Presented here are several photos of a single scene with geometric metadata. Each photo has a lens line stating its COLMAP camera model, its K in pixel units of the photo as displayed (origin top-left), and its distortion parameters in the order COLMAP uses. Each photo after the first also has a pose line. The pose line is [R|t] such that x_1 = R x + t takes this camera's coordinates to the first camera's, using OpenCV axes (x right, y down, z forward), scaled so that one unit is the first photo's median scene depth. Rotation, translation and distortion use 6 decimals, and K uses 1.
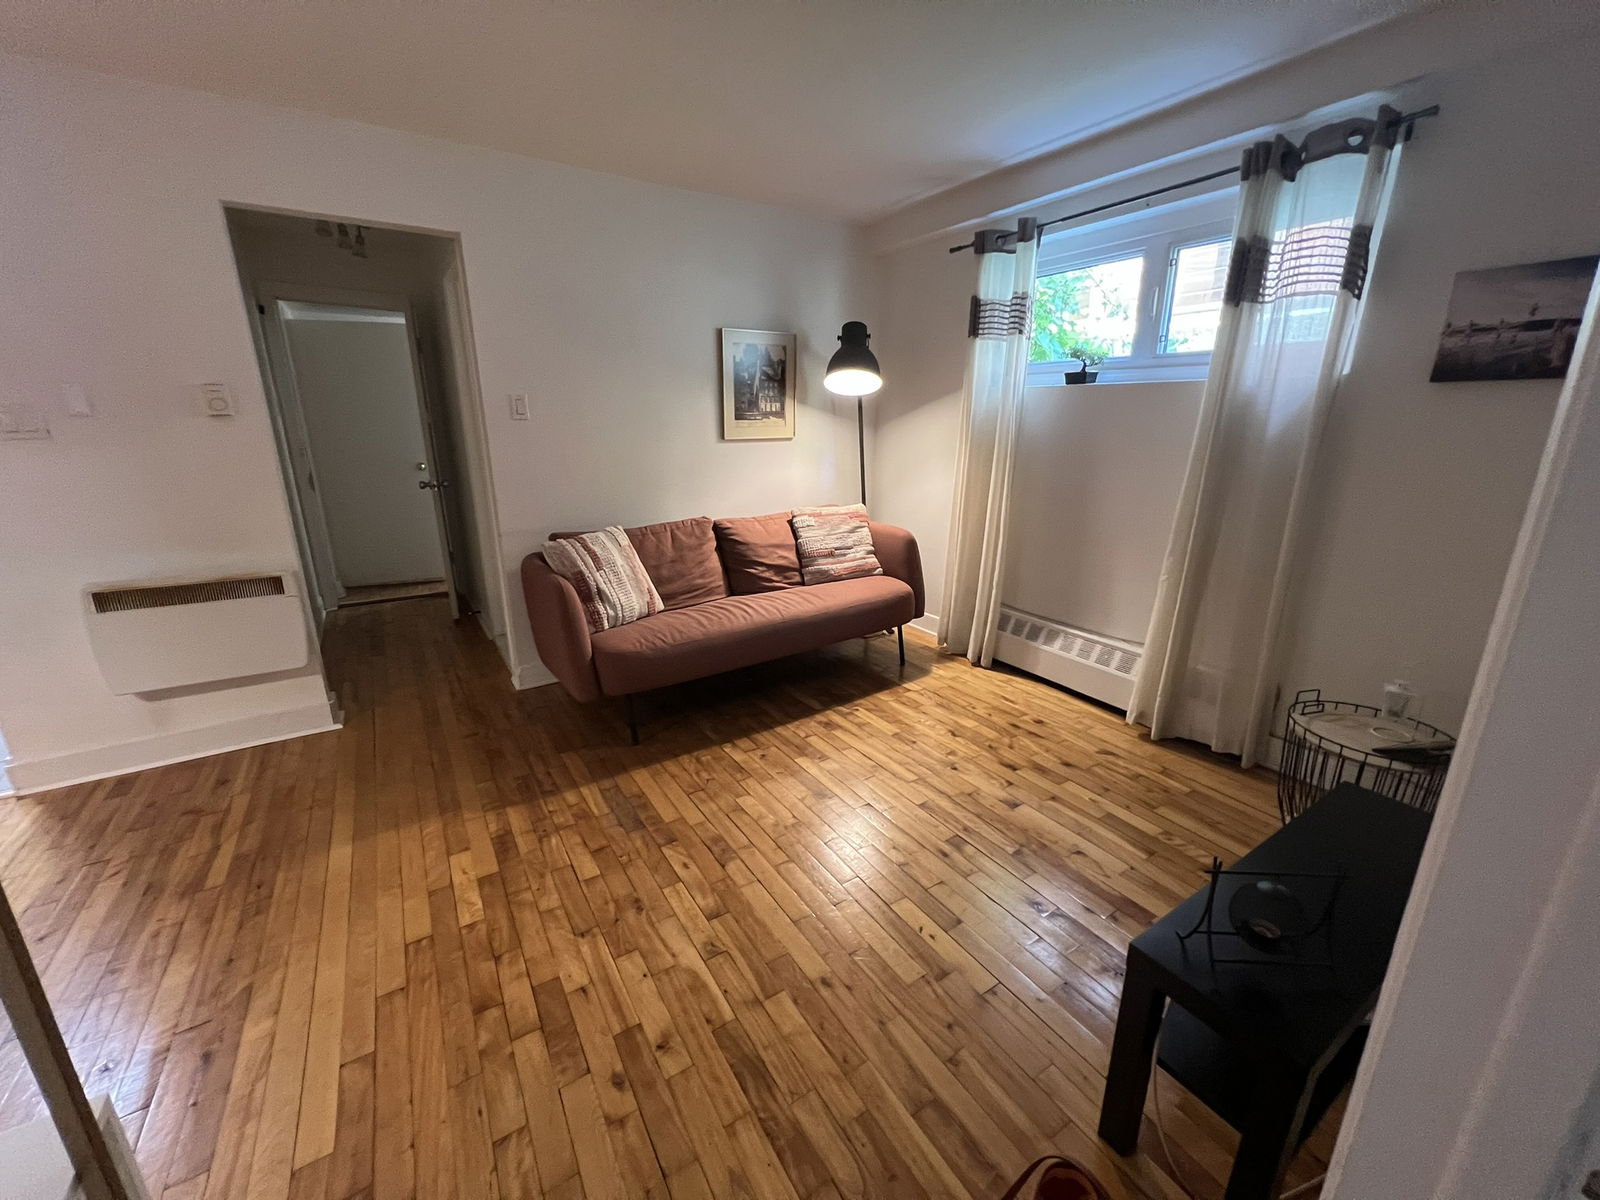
lens RADIAL K [[637.9, 0, 796.5], [0, 637.9, 598.3], [0, 0, 1]] dist [0.000829, -0.000541]
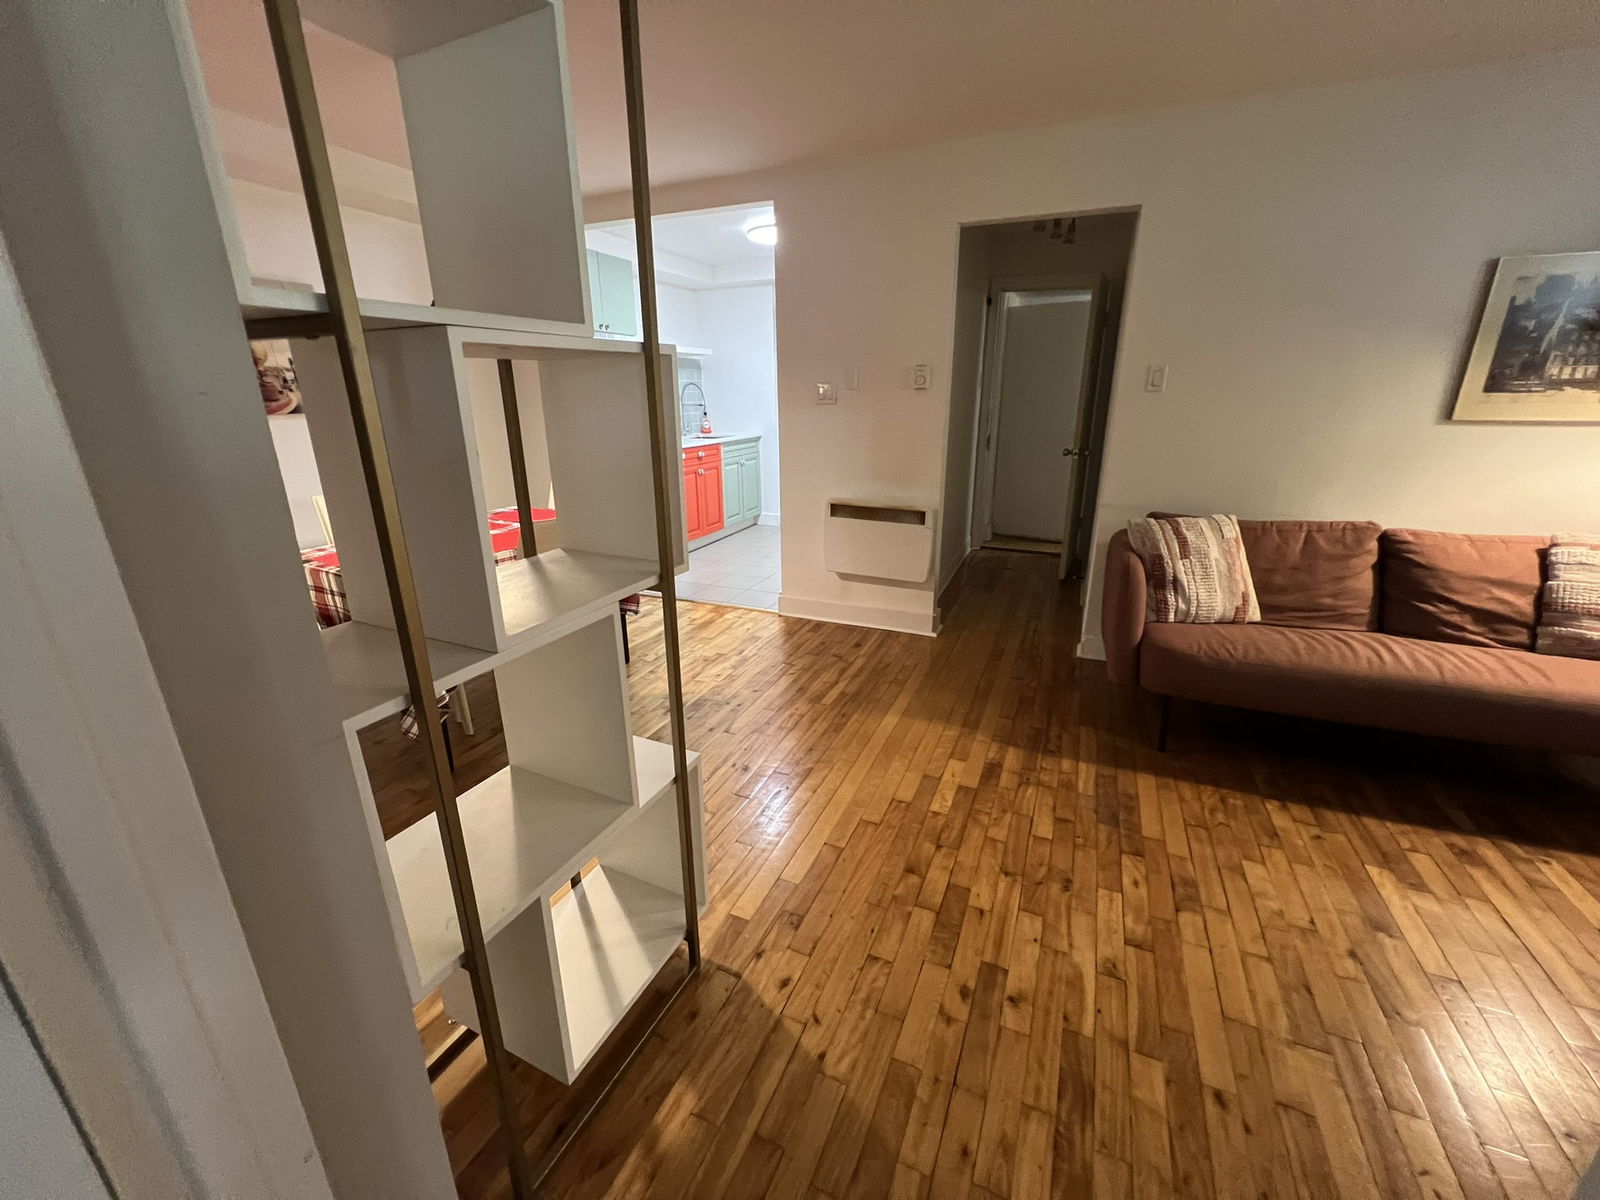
lens RADIAL K [[637.9, 0, 798.8], [0, 637.9, 599.5], [0, 0, 1]] dist [0.000829, -0.000541]
pose [[0.554810, 0.258147, -0.790915, 0.136996], [-0.223518, 0.961944, 0.157176, -0.008644], [0.801390, 0.089581, 0.591396, 0.022502]]
